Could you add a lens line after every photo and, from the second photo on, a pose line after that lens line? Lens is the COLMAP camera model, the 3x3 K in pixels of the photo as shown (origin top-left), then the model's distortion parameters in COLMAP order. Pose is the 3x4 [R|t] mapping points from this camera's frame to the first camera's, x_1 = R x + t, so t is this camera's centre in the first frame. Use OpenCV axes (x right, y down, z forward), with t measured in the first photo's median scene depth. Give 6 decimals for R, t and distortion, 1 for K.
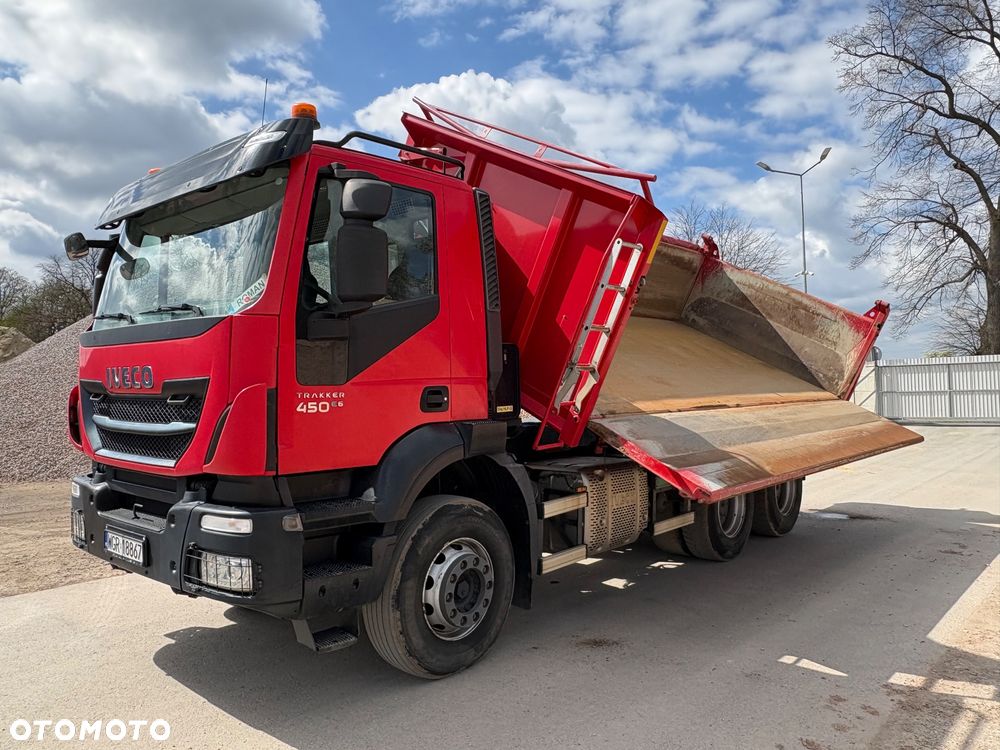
lens RADIAL K [[725.2, 0, 499.9], [0, 725.2, 357.9], [0, 0, 1]] dist [-0.016671, 0.001416]
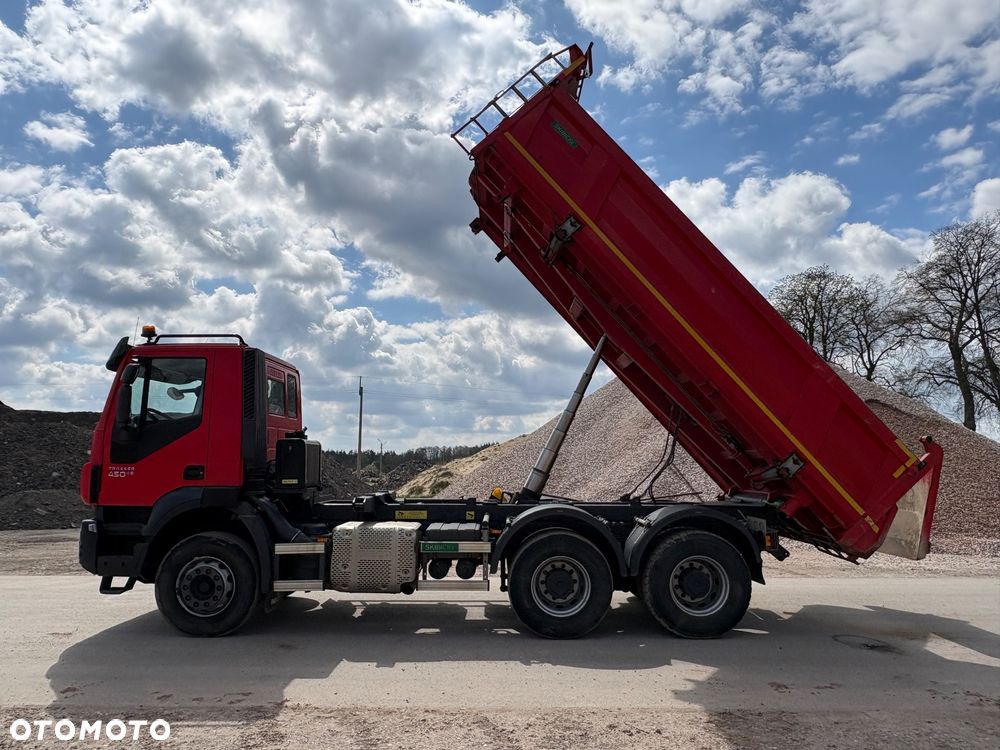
lens RADIAL K [[713.5, 0, 503.0], [0, 713.5, 348.6], [0, 0, 1]] dist [-0.008106, -0.006855]
pose [[0.645739, -0.107916, -0.755894, 1.768767], [0.014170, 0.991485, -0.129445, -0.008948], [0.763427, 0.072877, 0.641770, 0.426111]]
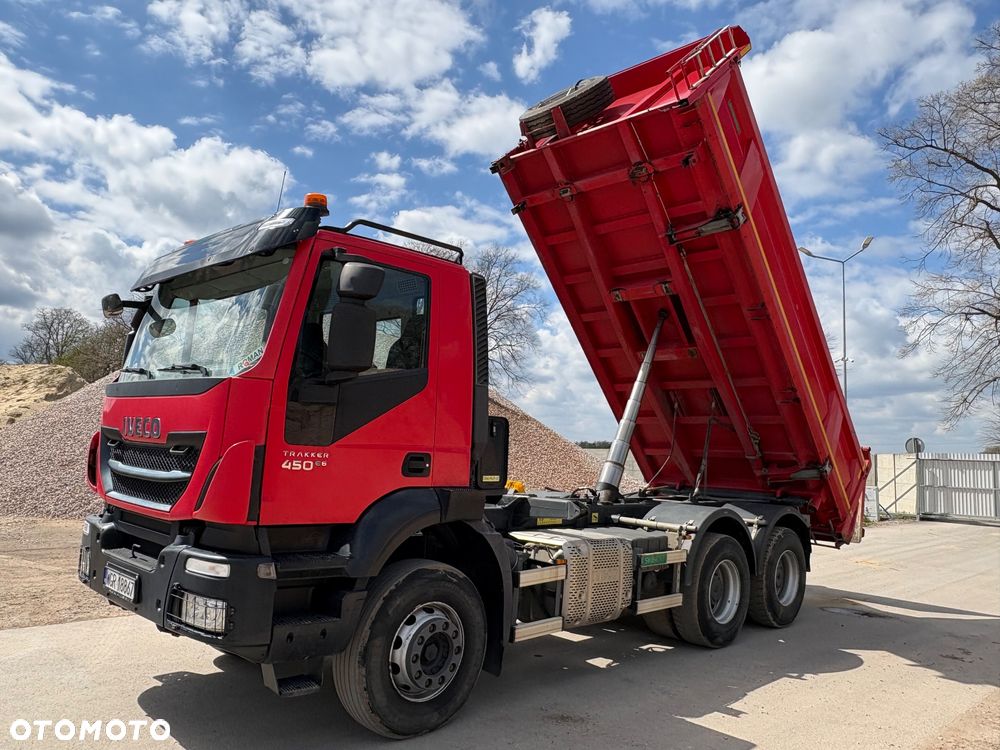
lens RADIAL K [[724.4, 0, 501.0], [0, 724.4, 347.2], [0, 0, 1]] dist [-0.011100, 0.000434]
pose [[0.996626, 0.054367, -0.061492, 0.090404], [-0.060654, 0.992569, -0.105489, -0.010152], [0.055300, 0.108862, 0.992517, -0.074738]]
